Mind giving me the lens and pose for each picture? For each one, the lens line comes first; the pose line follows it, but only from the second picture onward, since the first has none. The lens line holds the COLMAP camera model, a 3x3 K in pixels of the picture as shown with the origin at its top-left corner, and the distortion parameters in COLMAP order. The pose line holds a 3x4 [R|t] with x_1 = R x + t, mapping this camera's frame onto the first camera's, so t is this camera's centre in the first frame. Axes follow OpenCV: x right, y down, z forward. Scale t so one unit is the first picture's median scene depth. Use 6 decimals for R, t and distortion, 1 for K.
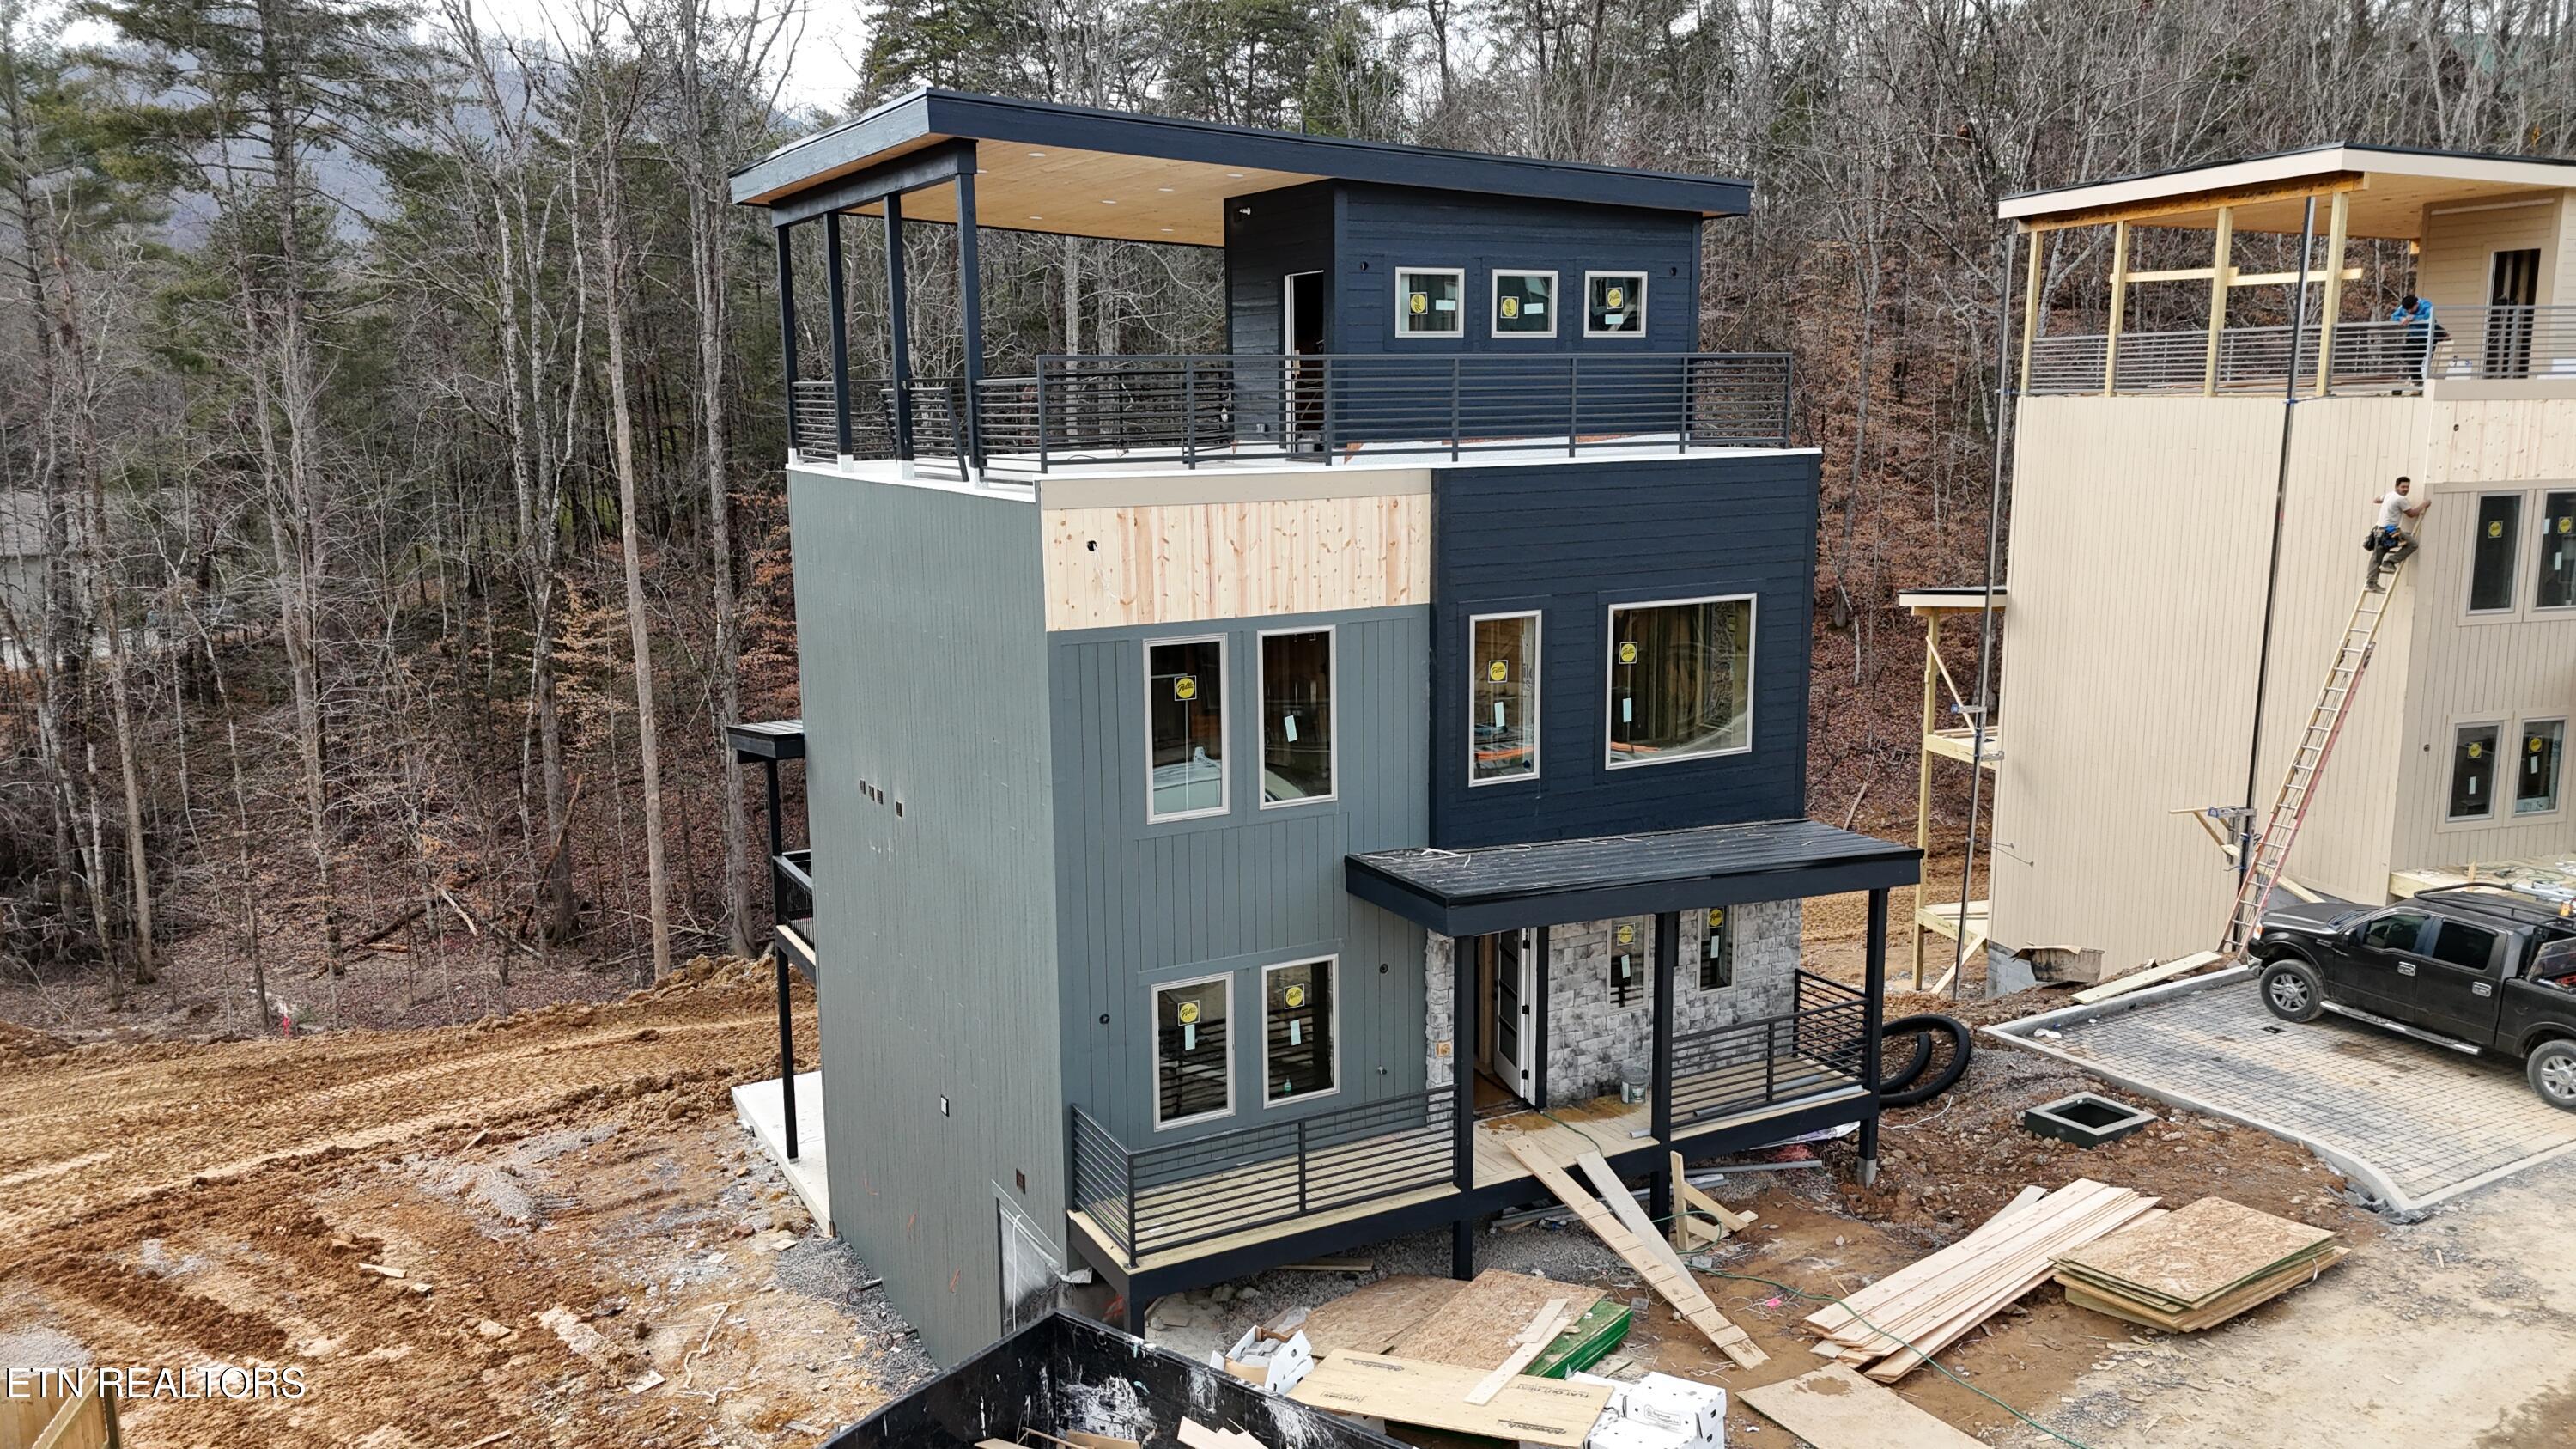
lens RADIAL K [[1937.8, 0, 1288.0], [0, 1937.8, 724.5], [0, 0, 1]] dist [0.013471, 0.003342]
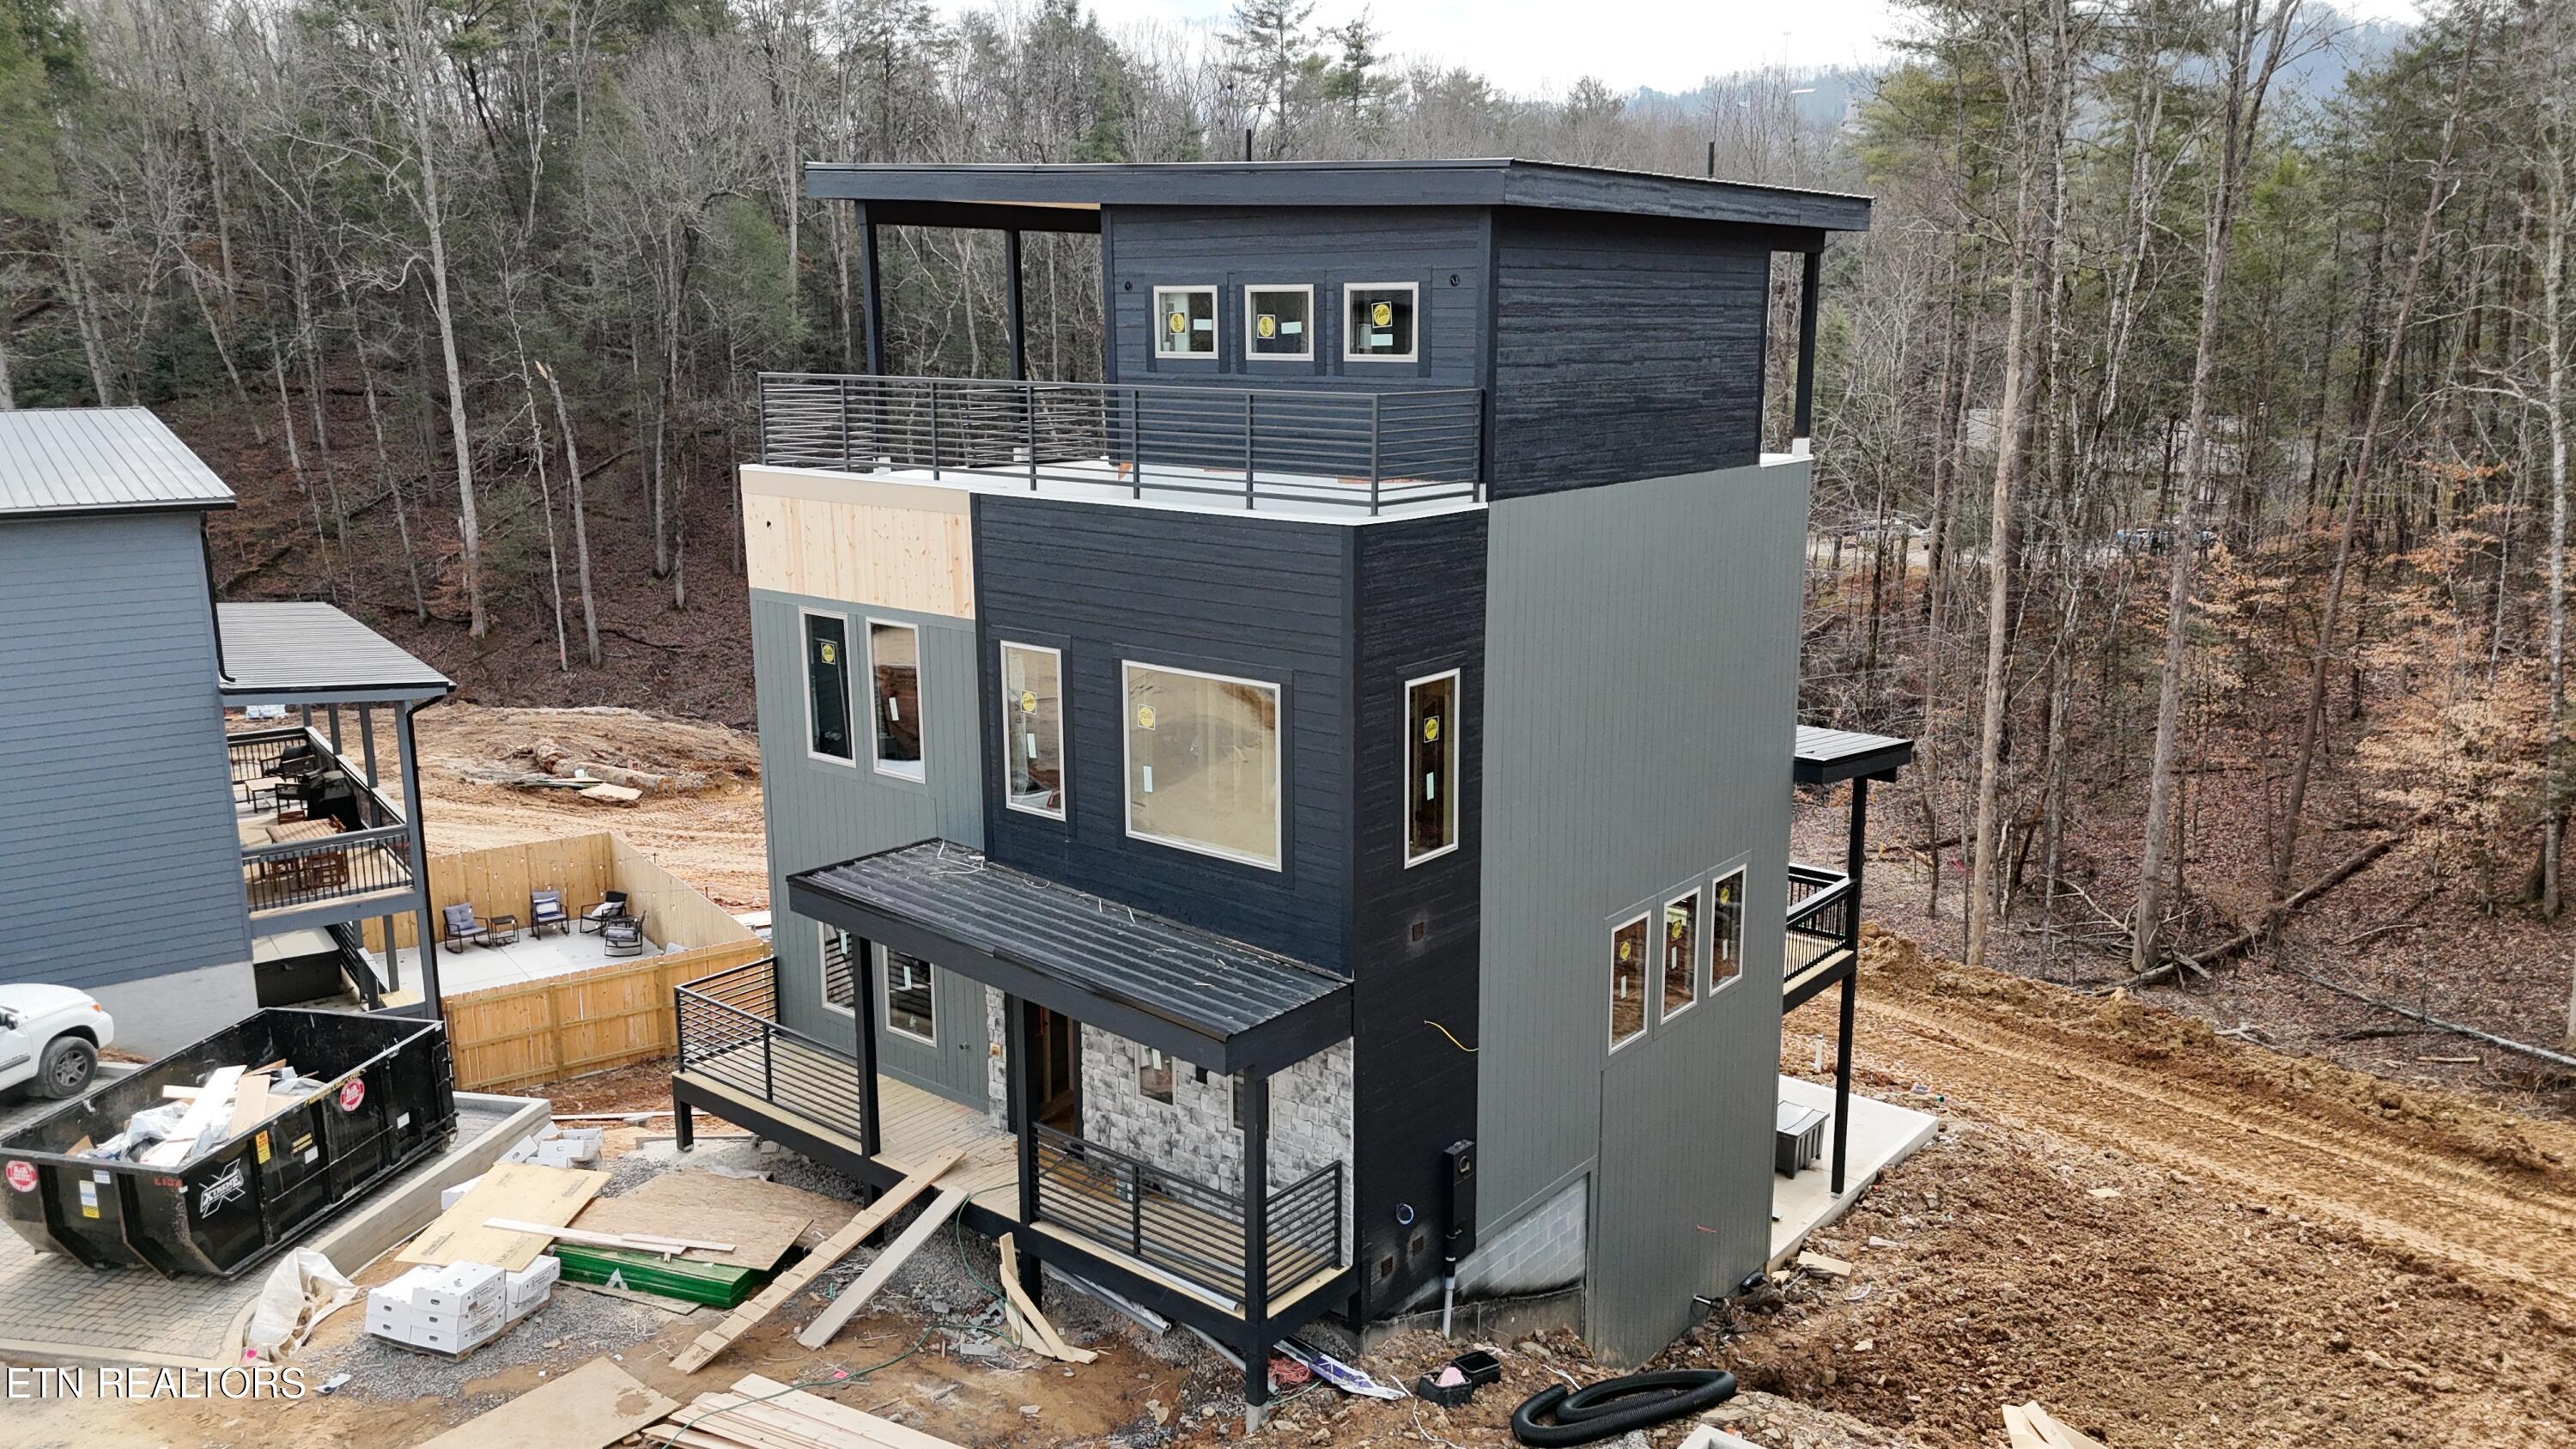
lens RADIAL K [[1937.8, 0, 1288.0], [0, 1937.8, 724.5], [0, 0, 1]] dist [0.013471, 0.003342]
pose [[0.384398, 0.201284, -0.900956, 0.974379], [-0.166810, 0.975021, 0.146661, -0.169431], [0.907972, 0.093912, 0.408373, 0.661595]]
